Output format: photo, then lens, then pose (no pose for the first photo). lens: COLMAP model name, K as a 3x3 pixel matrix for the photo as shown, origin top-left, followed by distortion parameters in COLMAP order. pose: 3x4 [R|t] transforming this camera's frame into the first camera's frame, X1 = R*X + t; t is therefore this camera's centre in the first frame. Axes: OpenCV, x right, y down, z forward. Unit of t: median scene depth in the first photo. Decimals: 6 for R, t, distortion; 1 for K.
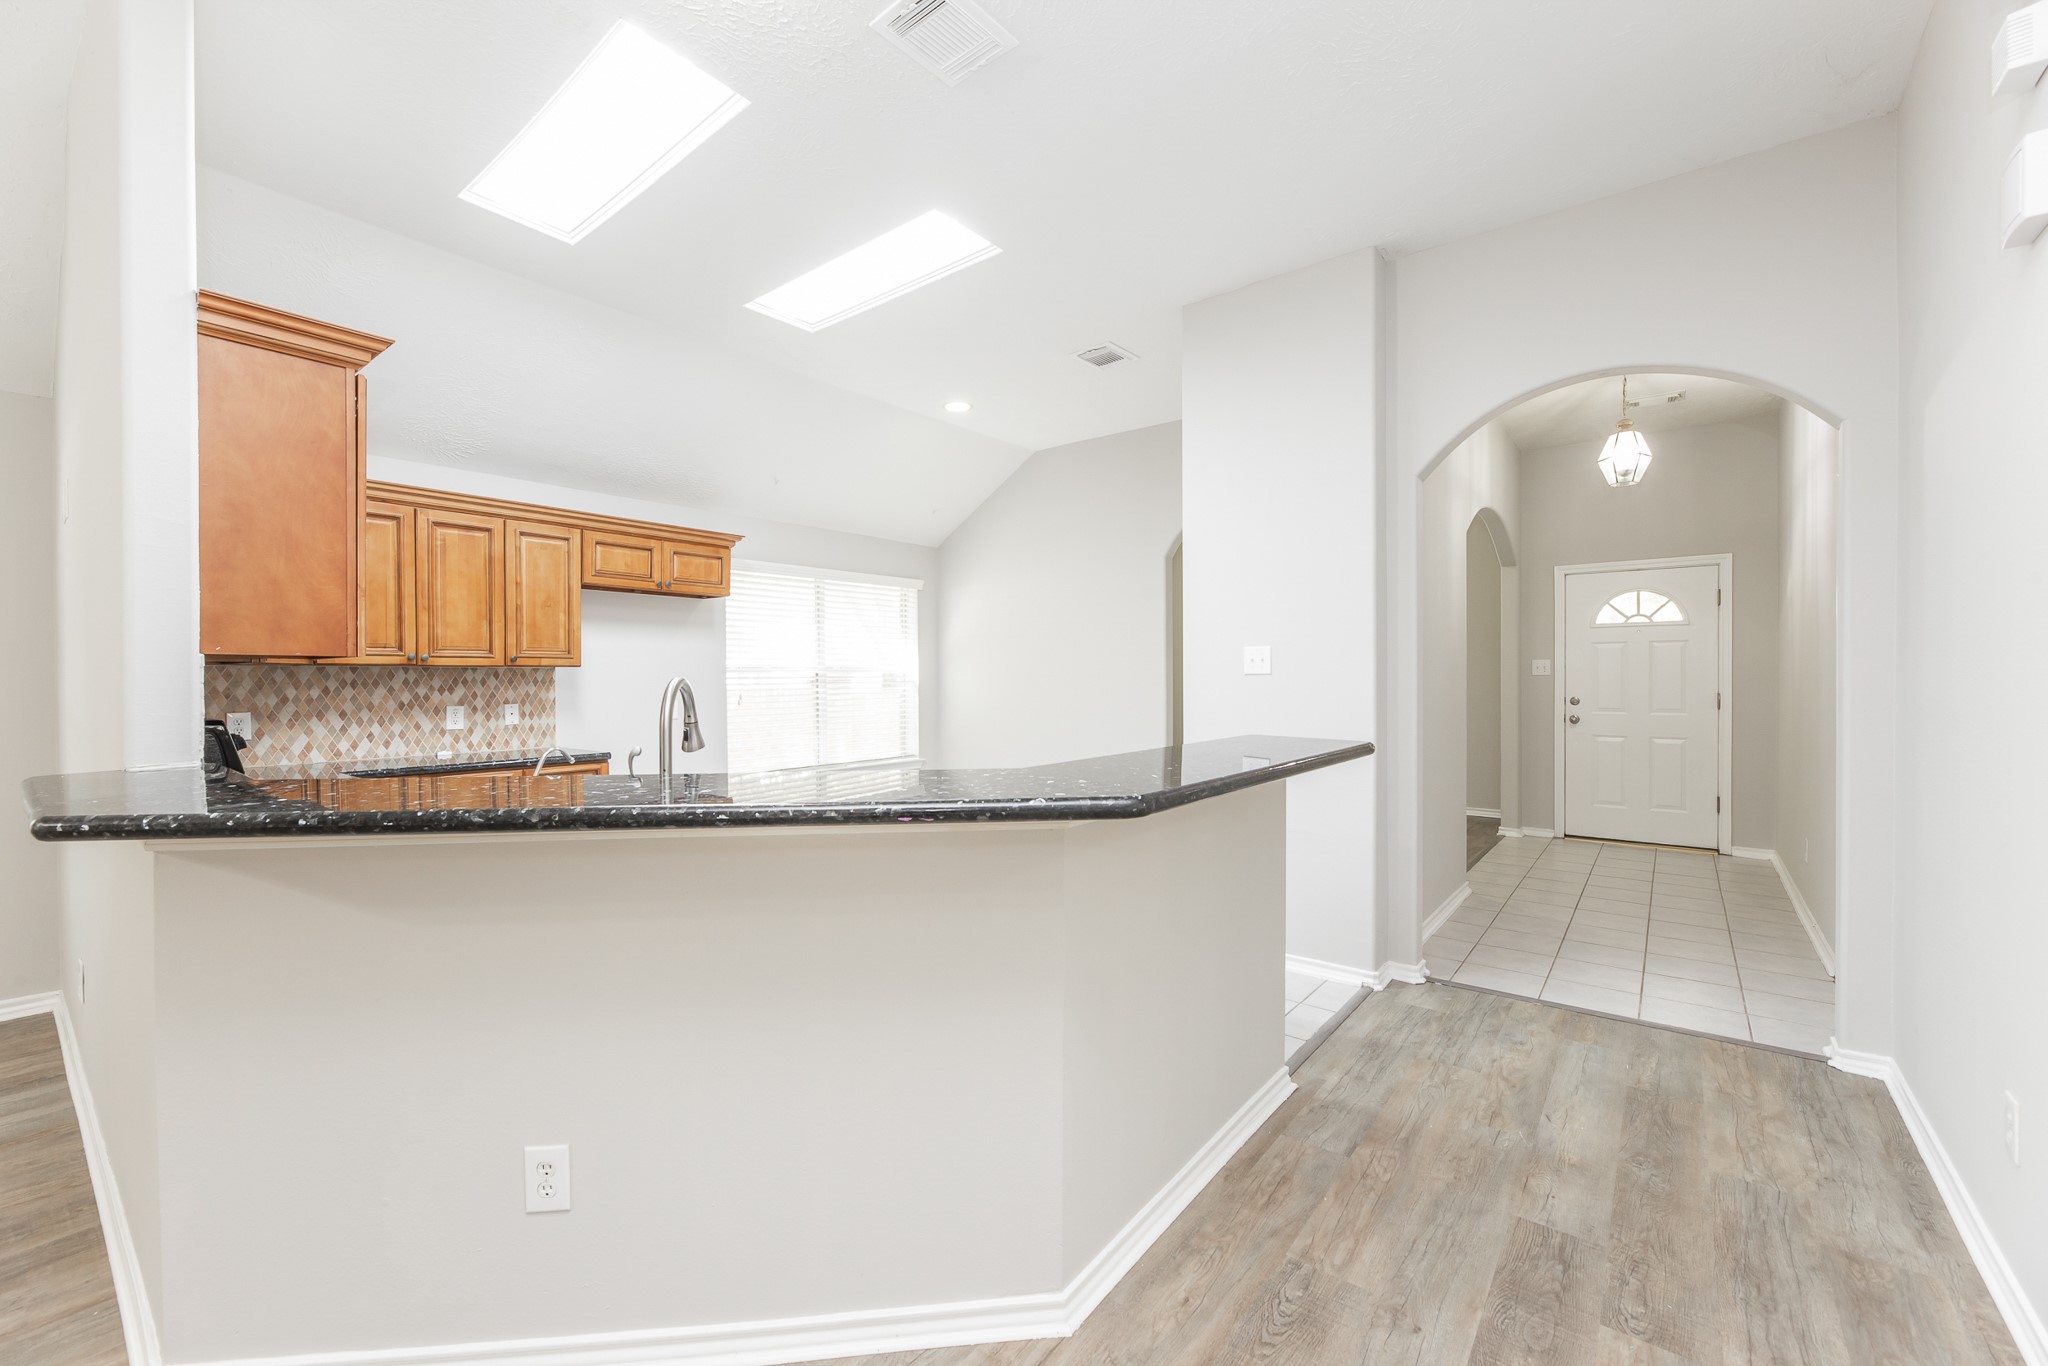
lens RADIAL K [[828.1, 0, 1021.7], [0, 828.1, 683.5], [0, 0, 1]] dist [-0.004340, 0.000669]
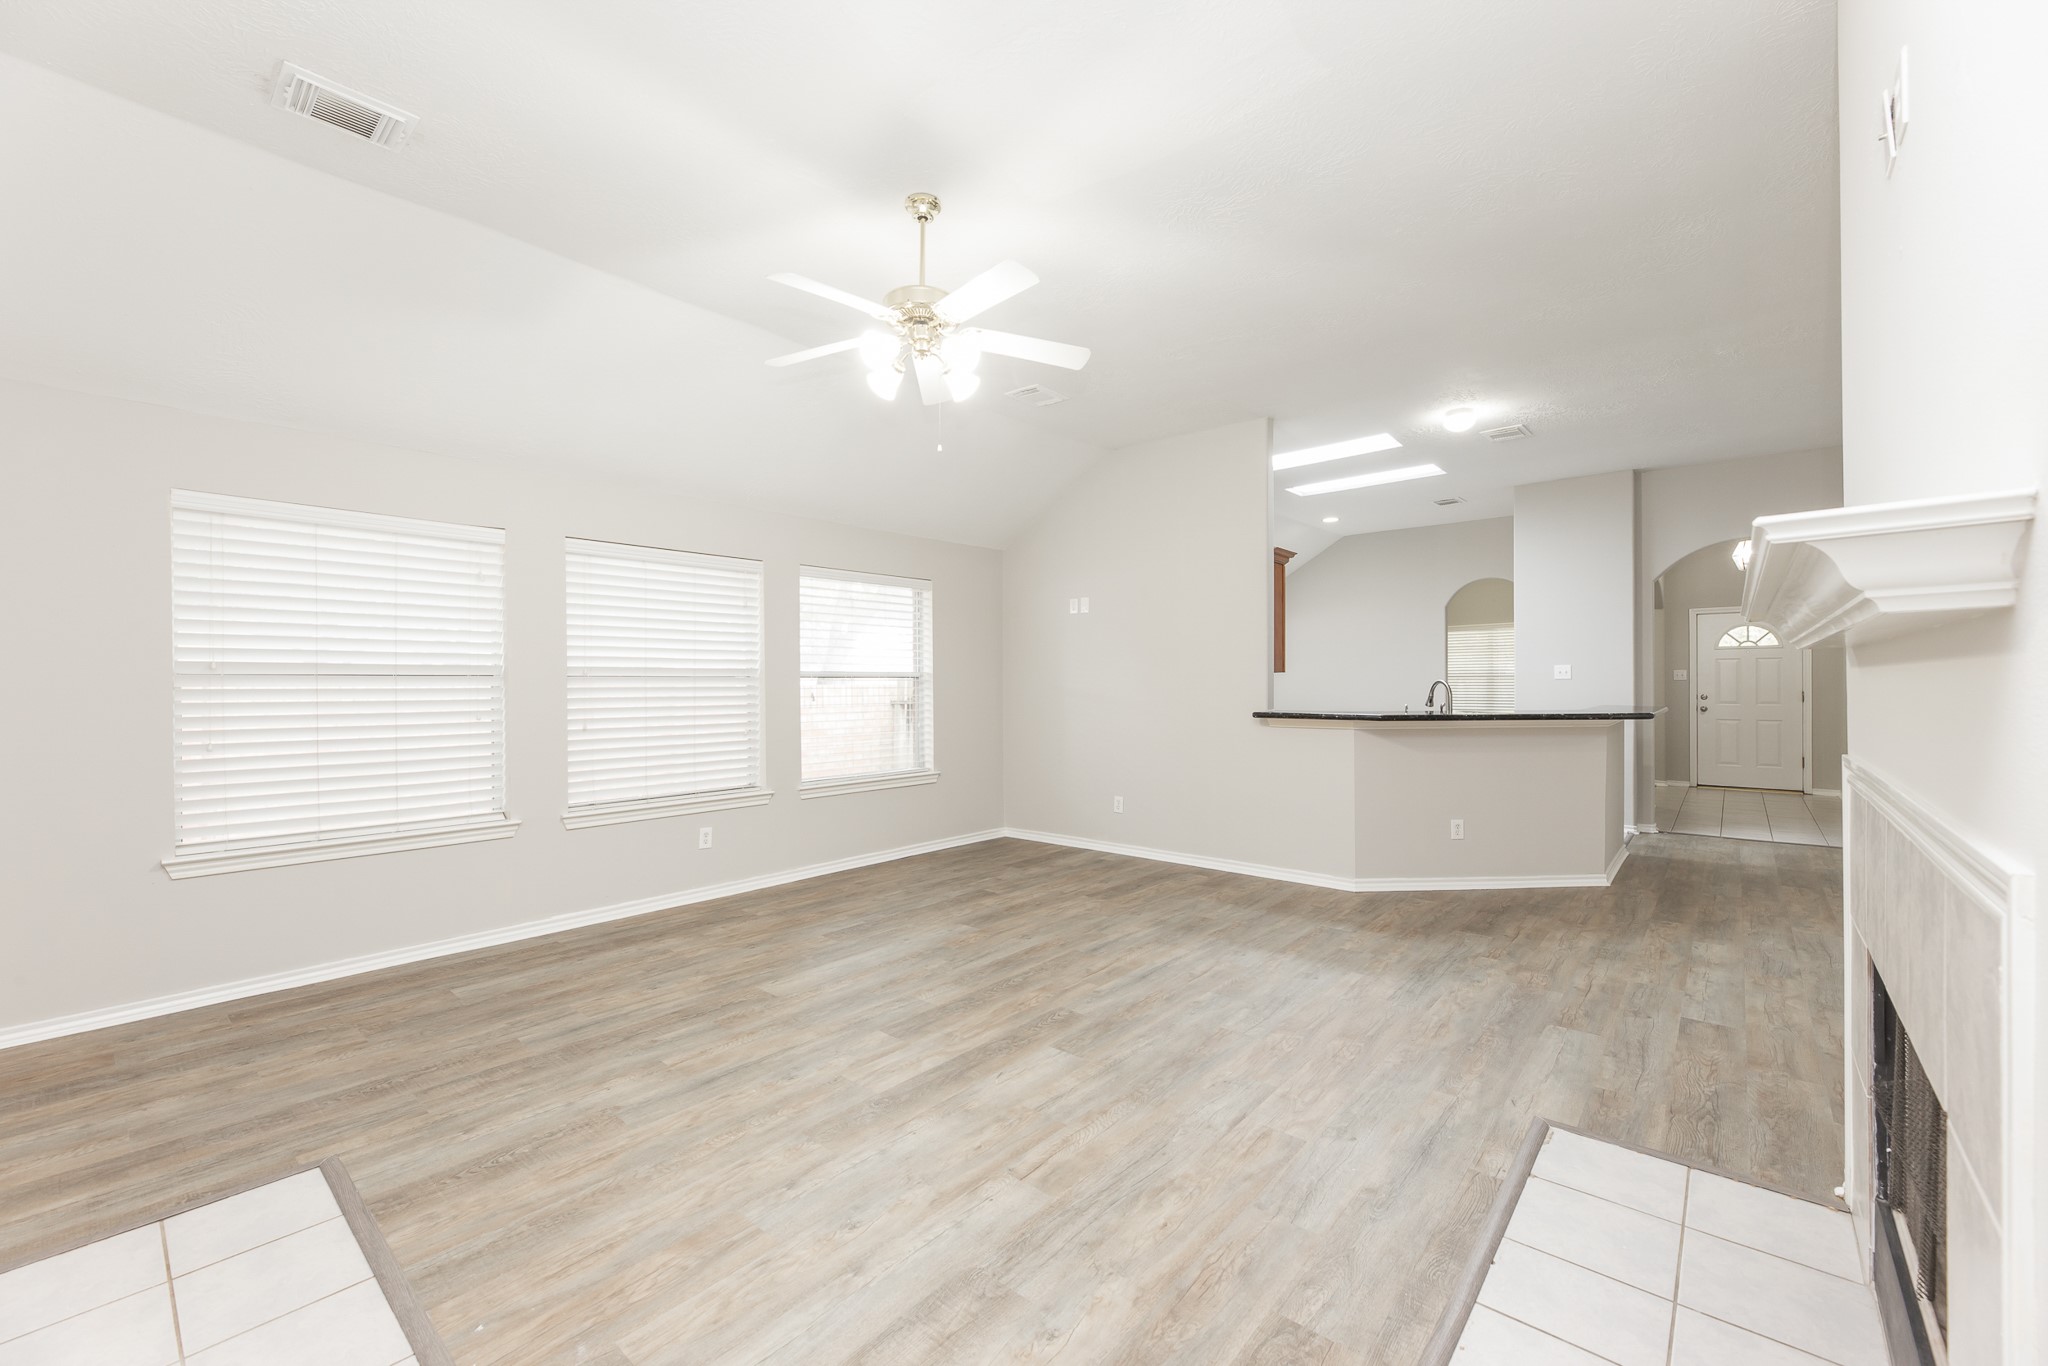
lens RADIAL K [[828.1, 0, 1021.7], [0, 828.1, 683.5], [0, 0, 1]] dist [-0.004340, 0.000669]
pose [[0.999053, -0.000134, -0.043516, -0.758629], [-0.000190, 0.999972, -0.007428, 0.011372], [0.043516, 0.007430, 0.999025, -0.839765]]
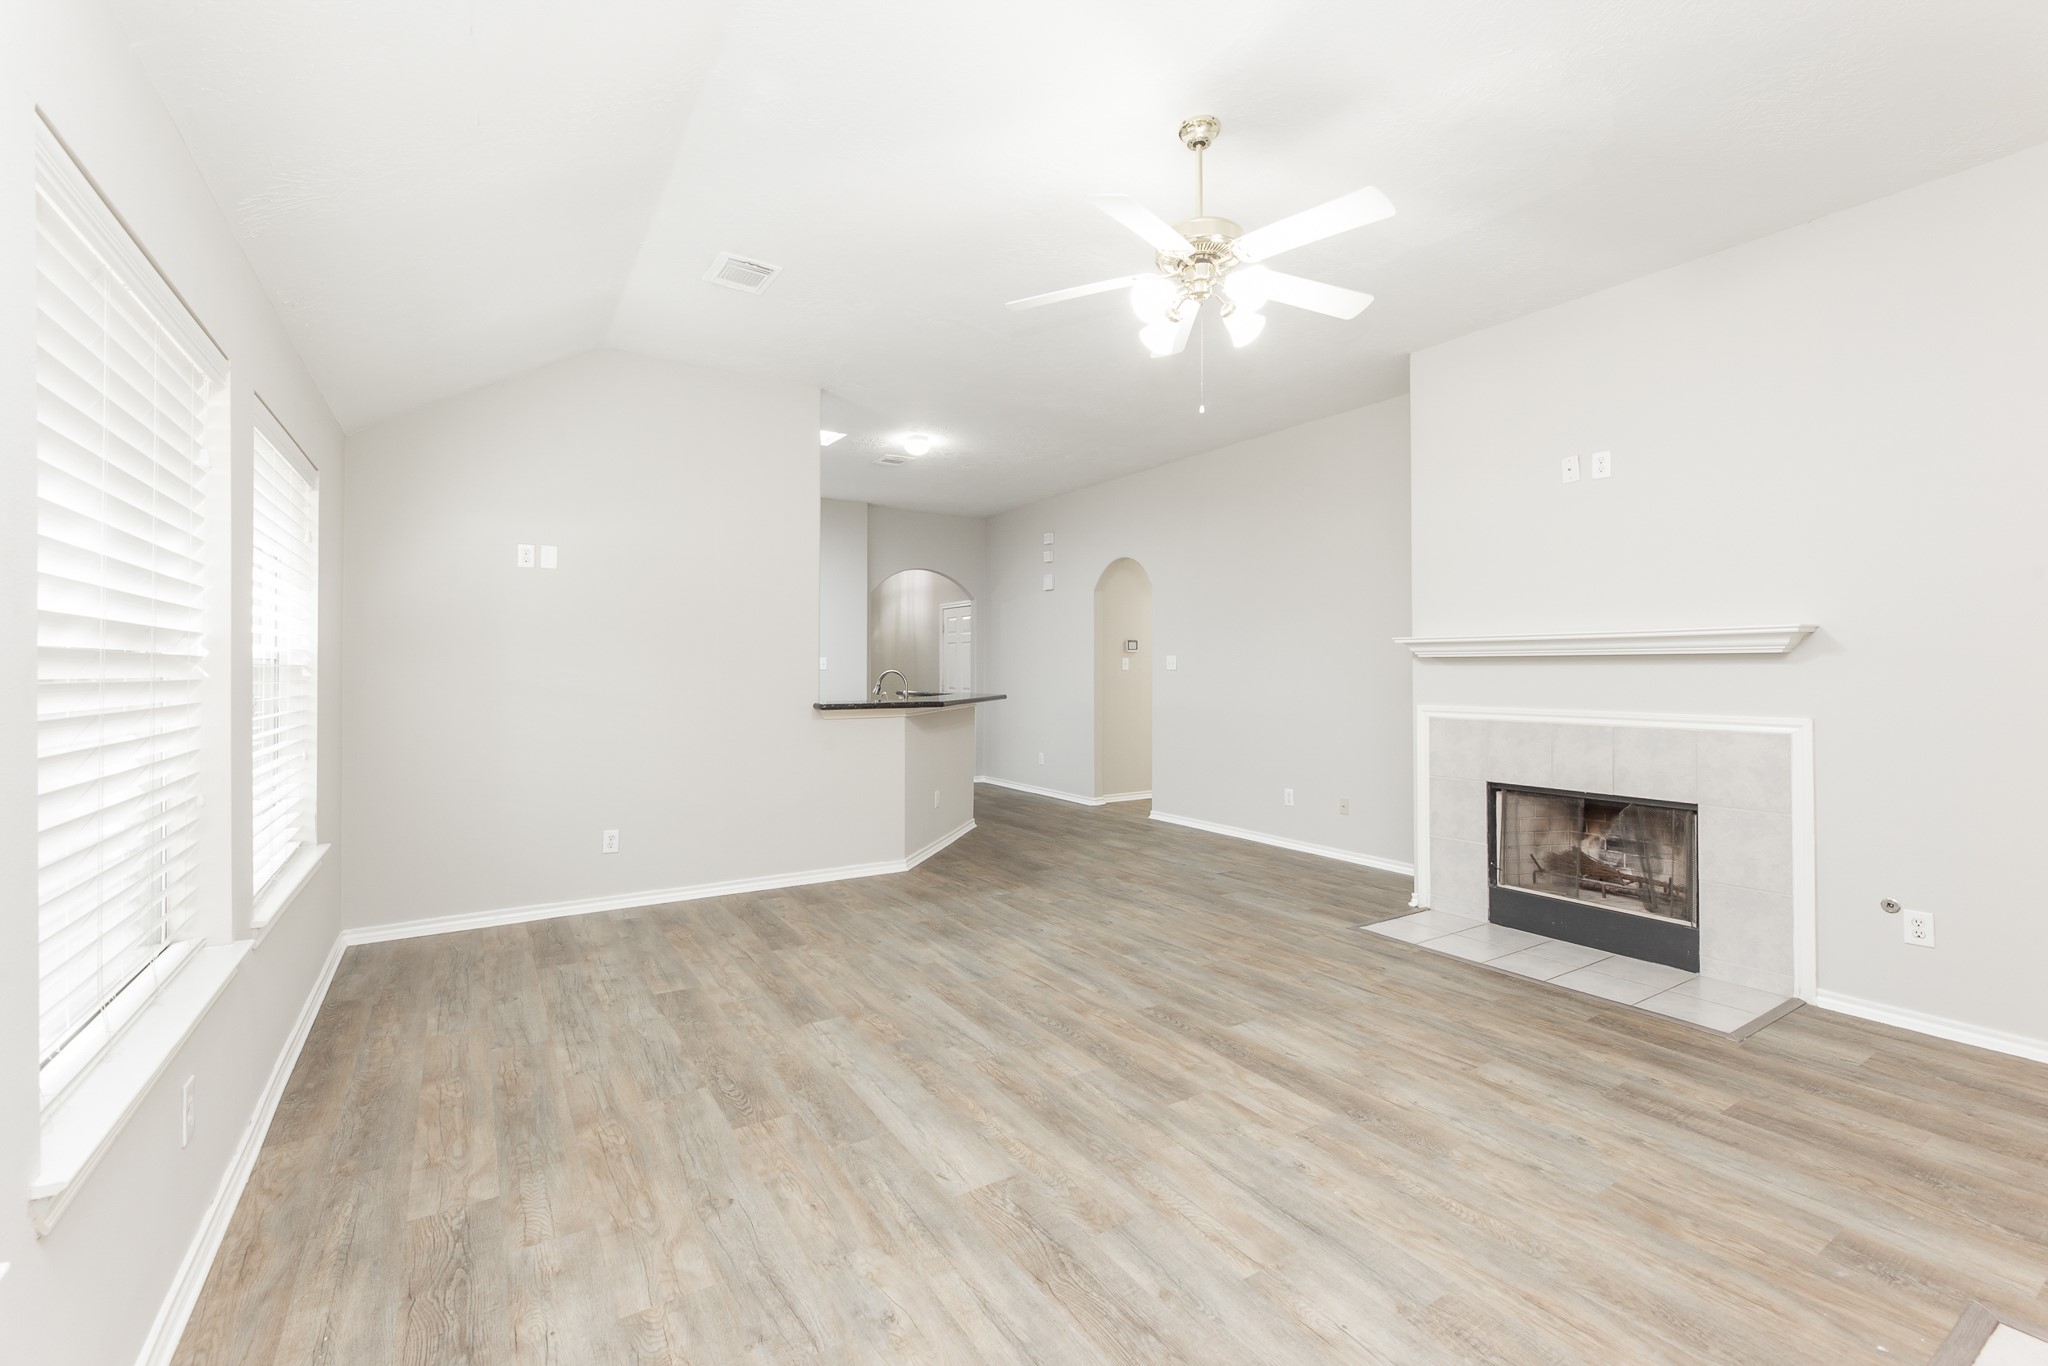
lens RADIAL K [[873.6, 0, 1017.4], [0, 873.6, 660.4], [0, 0, 1]] dist [-0.004834, -0.000098]
pose [[0.330662, 0.014048, 0.943645, -1.500580], [0.008150, 0.999809, -0.017741, 0.008452], [-0.943714, 0.013557, 0.330484, -0.249882]]
